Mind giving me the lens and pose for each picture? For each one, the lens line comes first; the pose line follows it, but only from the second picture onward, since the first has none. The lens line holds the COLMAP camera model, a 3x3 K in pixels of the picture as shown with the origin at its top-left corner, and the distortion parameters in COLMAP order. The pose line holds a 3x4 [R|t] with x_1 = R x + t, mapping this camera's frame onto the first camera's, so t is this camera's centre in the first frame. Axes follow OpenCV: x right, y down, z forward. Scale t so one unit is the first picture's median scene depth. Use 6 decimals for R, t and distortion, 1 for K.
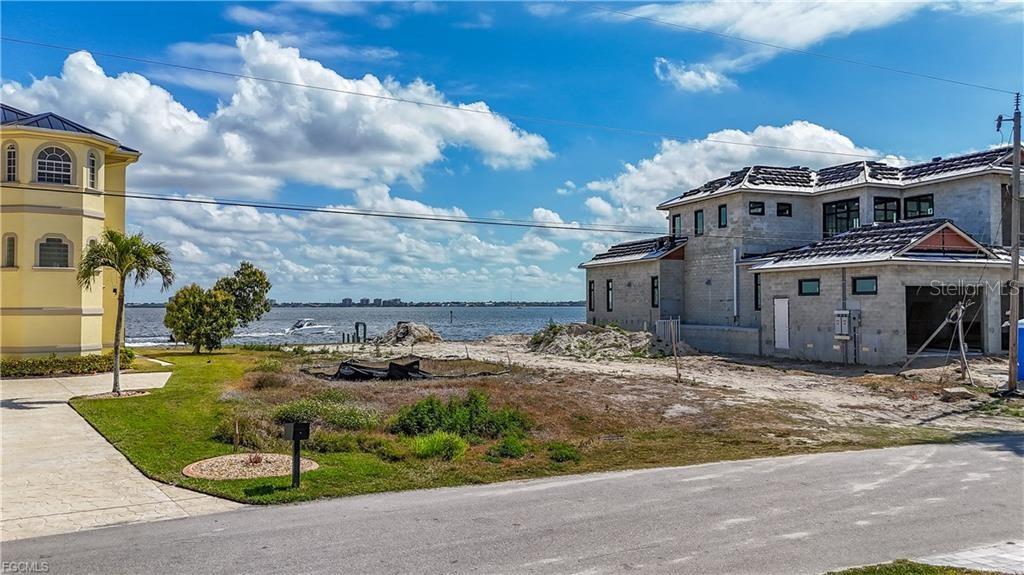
lens RADIAL K [[758.8, 0, 514.8], [0, 758.8, 286.8], [0, 0, 1]] dist [0.073593, -0.065988]
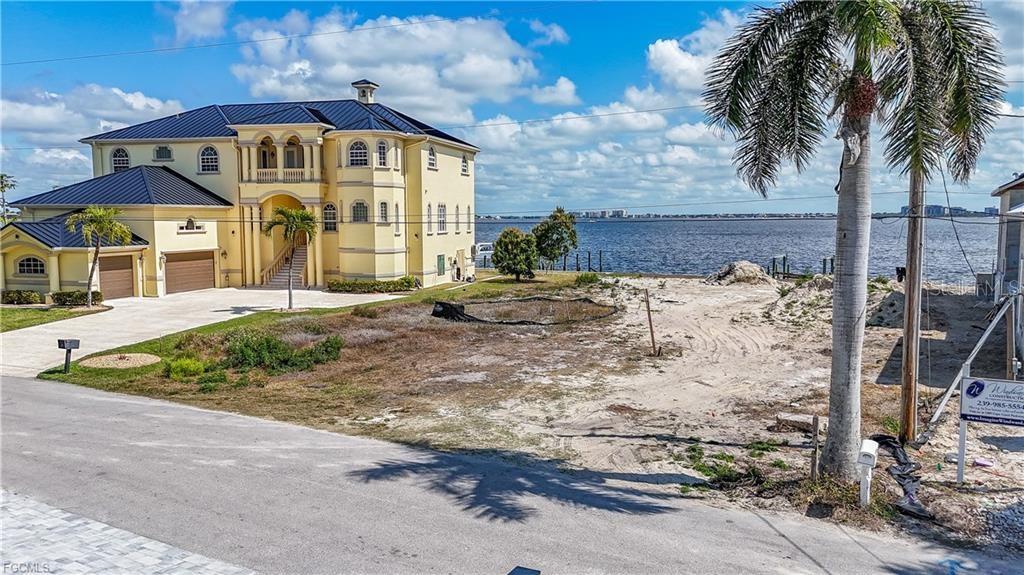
lens RADIAL K [[755.1, 0, 512.0], [0, 755.1, 287.5], [0, 0, 1]] dist [0.074604, -0.052758]
pose [[0.621299, 0.074468, -0.780027, 0.668337], [0.018996, 0.993750, 0.110002, -0.047992], [0.783344, -0.083161, 0.616001, 0.261166]]
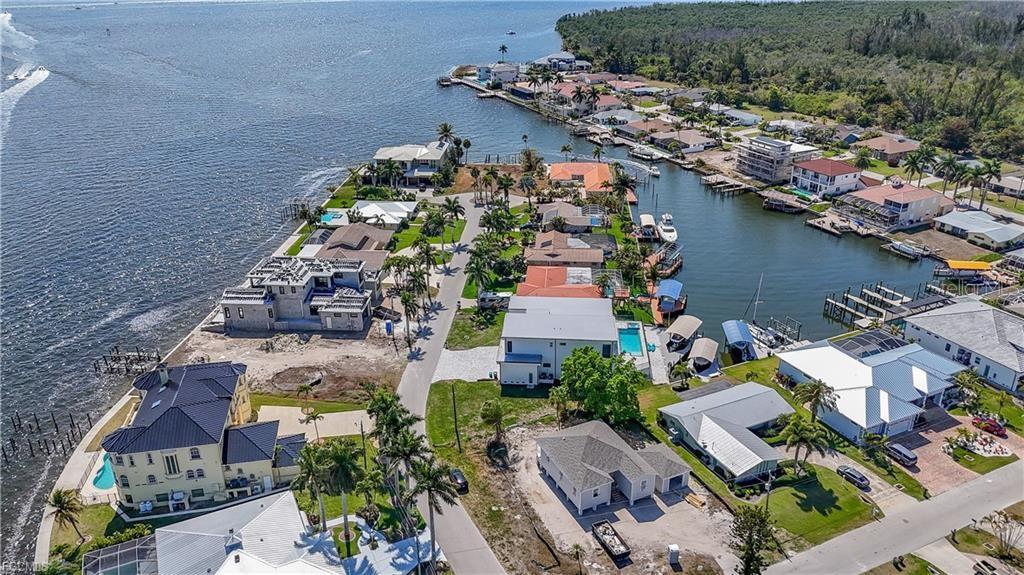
lens RADIAL K [[755.8, 0, 524.5], [0, 755.8, 290.4], [0, 0, 1]] dist [0.078871, -0.080155]
pose [[0.421442, -0.372499, 0.826820, -2.763749], [-0.022983, 0.907064, 0.420365, -2.031572], [-0.906564, -0.196163, 0.373714, -1.569886]]
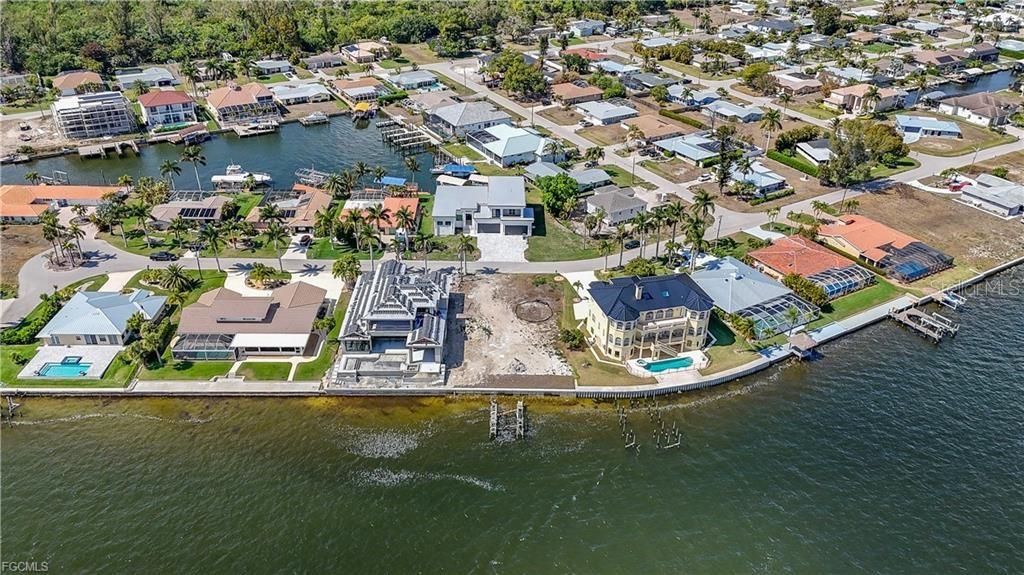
lens RADIAL K [[767.5, 0, 526.7], [0, 767.5, 288.6], [0, 0, 1]] dist [0.087708, -0.103451]
pose [[-0.941964, -0.185871, 0.279562, -1.431245], [-0.031374, 0.877837, 0.477932, -2.379330], [-0.334244, 0.441424, -0.832722, 4.961269]]
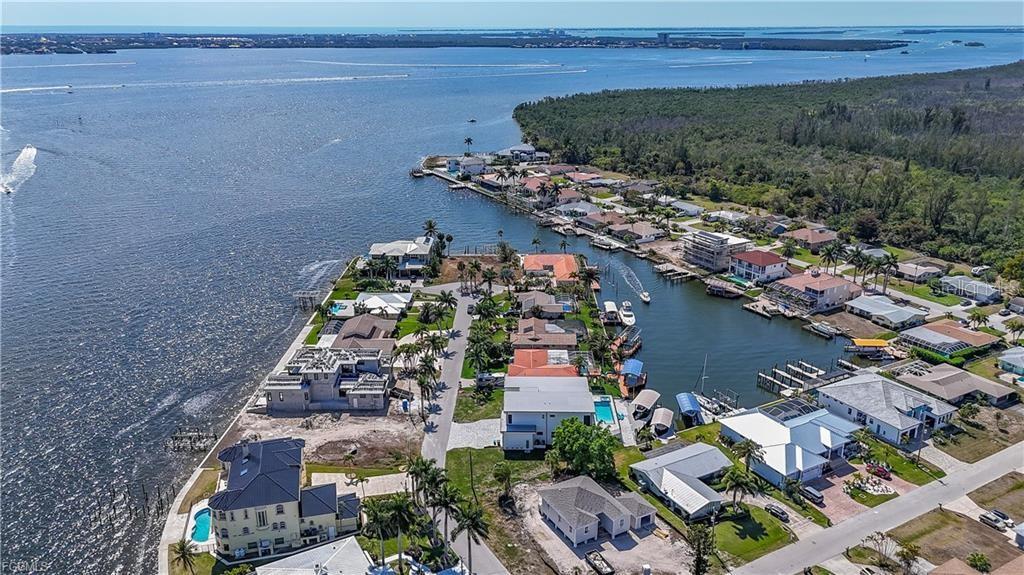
lens RADIAL K [[767.5, 0, 526.7], [0, 767.5, 288.6], [0, 0, 1]] dist [0.087708, -0.103451]
pose [[0.360980, -0.302511, 0.882145, -3.780497], [-0.030372, 0.941611, 0.335331, -2.597013], [-0.932079, -0.147840, 0.330715, -1.722752]]
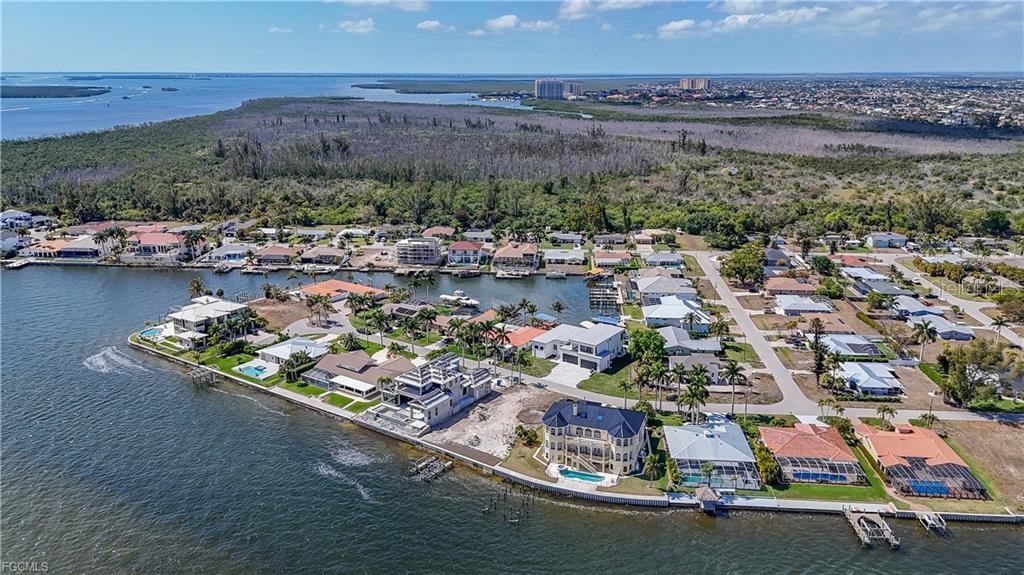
lens RADIAL K [[755.8, 0, 524.5], [0, 755.8, 290.4], [0, 0, 1]] dist [0.078871, -0.080155]
pose [[-0.571156, -0.228616, 0.788363, -4.576025], [-0.025571, 0.964922, 0.261290, -2.423483], [-0.820443, 0.129078, -0.556966, 4.172254]]
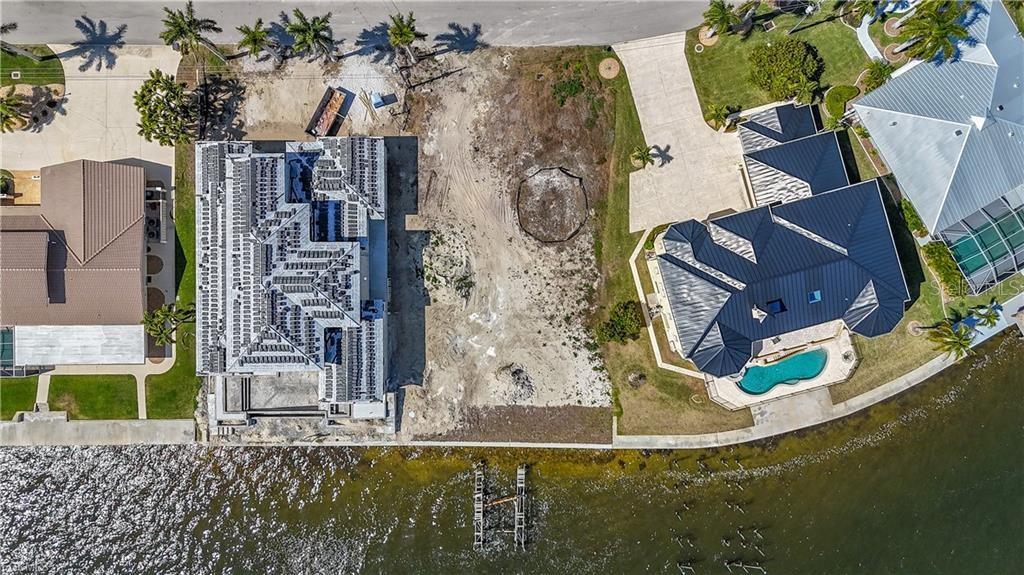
lens RADIAL K [[763.7, 0, 515.1], [0, 763.7, 278.3], [0, 0, 1]] dist [0.063039, -0.047637]
pose [[-0.933598, -0.358071, 0.013422, -0.134867], [0.000961, 0.034957, 0.999388, -2.459373], [-0.358322, 0.933040, -0.032292, 1.270950]]
